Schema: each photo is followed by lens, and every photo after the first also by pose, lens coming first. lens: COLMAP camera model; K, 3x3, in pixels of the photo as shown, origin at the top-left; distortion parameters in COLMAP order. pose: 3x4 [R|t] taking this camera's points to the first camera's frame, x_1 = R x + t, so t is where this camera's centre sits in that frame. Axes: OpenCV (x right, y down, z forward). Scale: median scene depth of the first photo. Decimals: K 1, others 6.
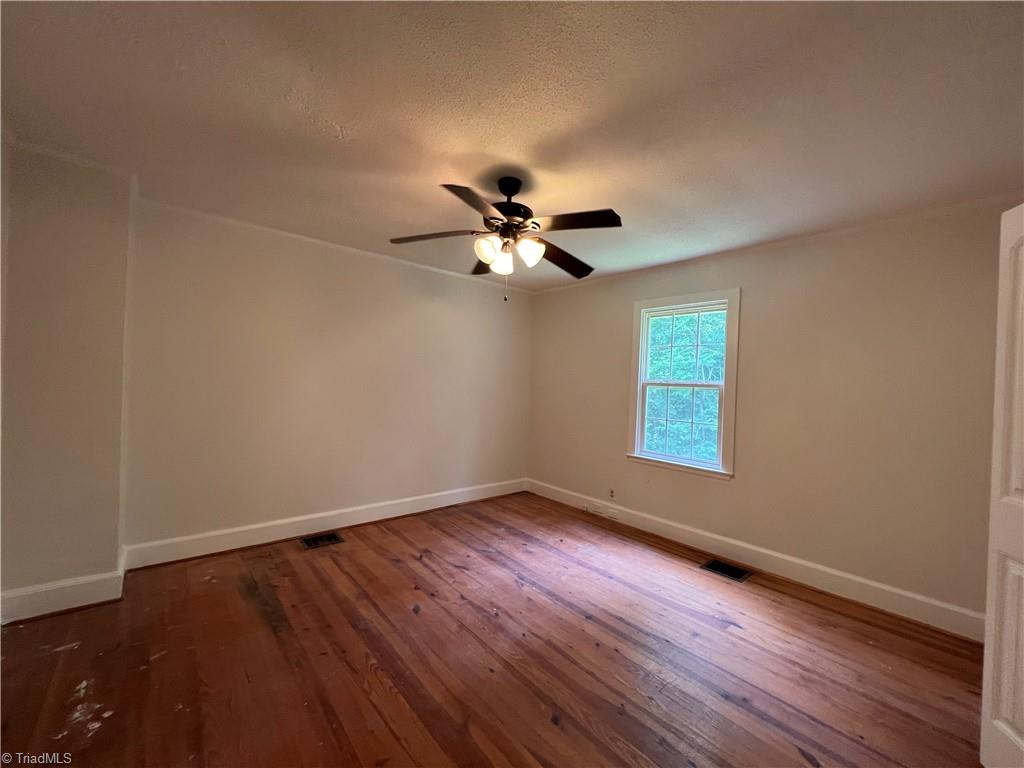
lens RADIAL K [[409.2, 0, 512.2], [0, 409.2, 382.3], [0, 0, 1]] dist [-0.003234, 0.000644]
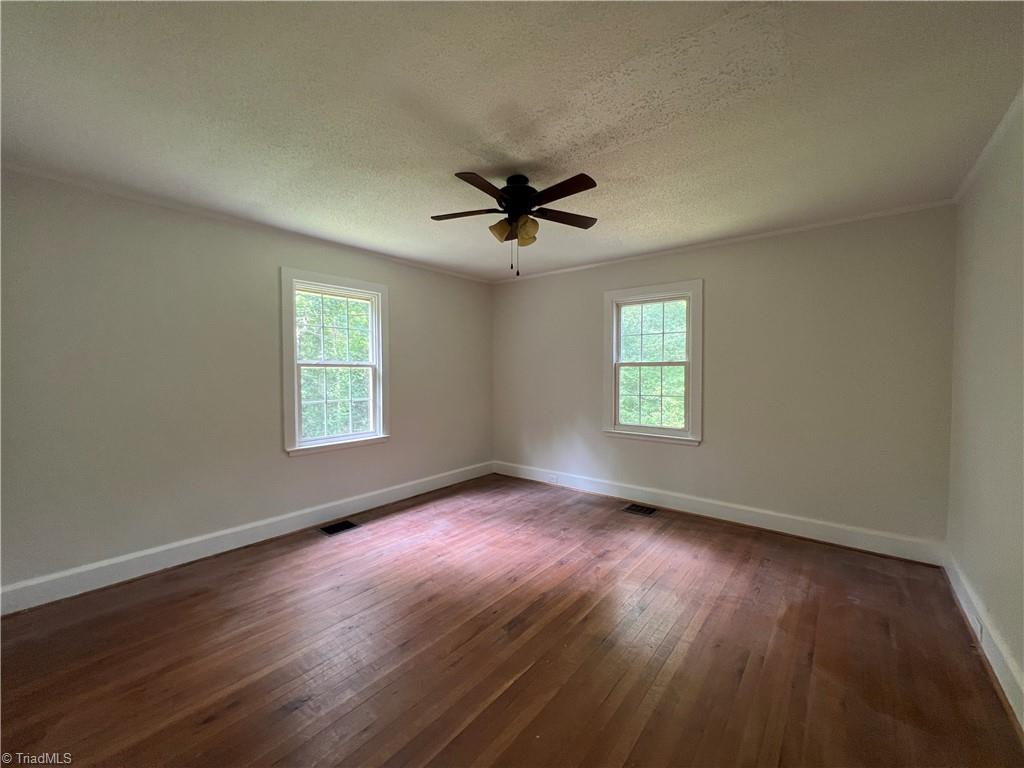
lens RADIAL K [[409.2, 0, 512.2], [0, 409.2, 382.3], [0, 0, 1]] dist [-0.003234, 0.000644]
pose [[-0.177208, -0.074488, 0.981351, -0.647980], [-0.009525, 0.997215, 0.073972, -0.032163], [-0.984127, 0.003761, -0.177424, 0.733296]]
